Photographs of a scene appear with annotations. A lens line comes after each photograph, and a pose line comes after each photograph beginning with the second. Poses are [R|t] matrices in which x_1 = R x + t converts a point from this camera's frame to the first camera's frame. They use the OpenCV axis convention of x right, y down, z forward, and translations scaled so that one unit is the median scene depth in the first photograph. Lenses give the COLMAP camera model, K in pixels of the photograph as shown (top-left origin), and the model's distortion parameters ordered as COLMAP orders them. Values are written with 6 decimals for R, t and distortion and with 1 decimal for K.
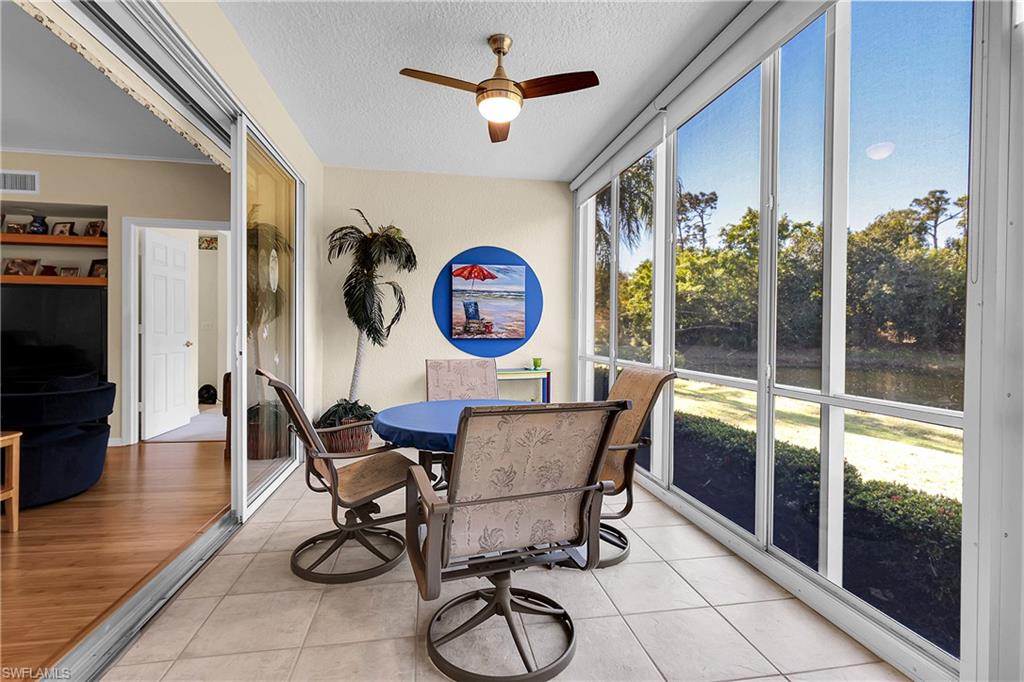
lens RADIAL K [[483.4, 0, 514.9], [0, 483.4, 335.2], [0, 0, 1]] dist [0.001336, 0.001550]
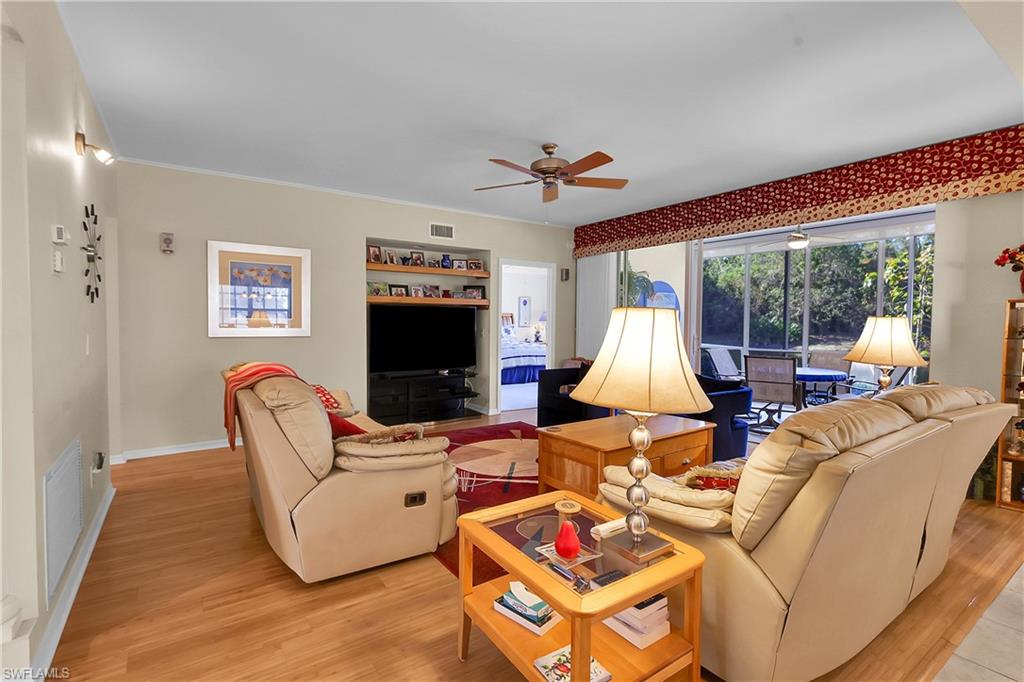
lens RADIAL K [[483.4, 0, 515.9], [0, 483.4, 339.1], [0, 0, 1]] dist [0.001336, 0.001550]
pose [[0.907815, -0.017542, 0.419004, -1.196480], [0.003532, 0.999409, 0.034189, -0.043530], [-0.419356, -0.029557, 0.907341, -0.303323]]
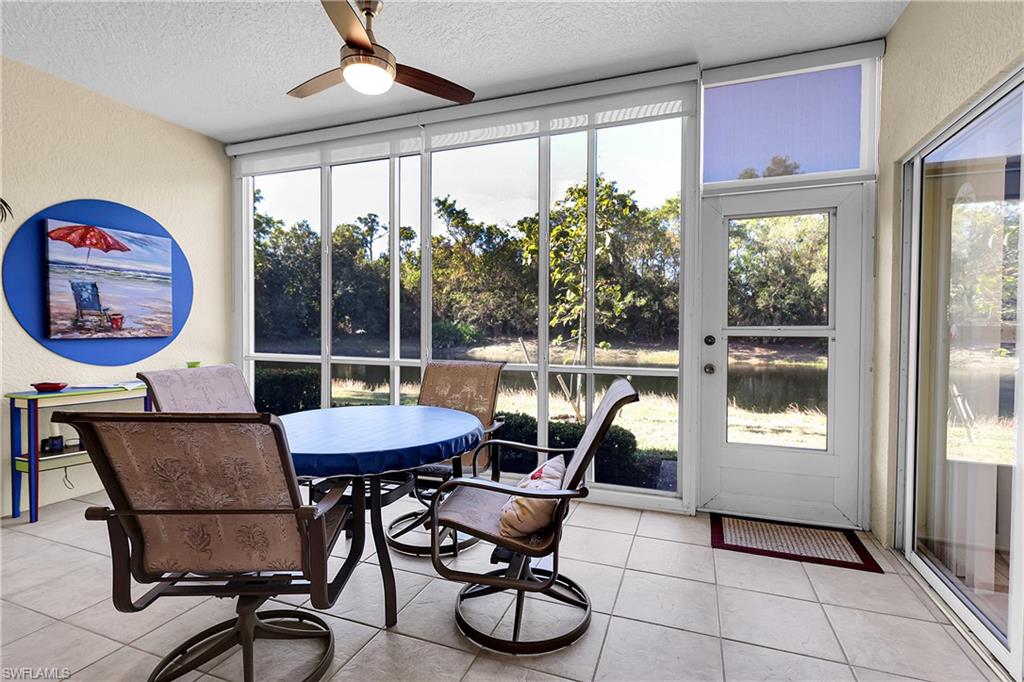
lens RADIAL K [[483.4, 0, 513.2], [0, 483.4, 340.9], [0, 0, 1]] dist [0.001336, 0.001550]
pose [[0.518537, -0.028913, 0.854566, -0.349048], [0.005129, 0.999515, 0.030705, -0.006859], [-0.855040, -0.011538, 0.518434, 0.163810]]
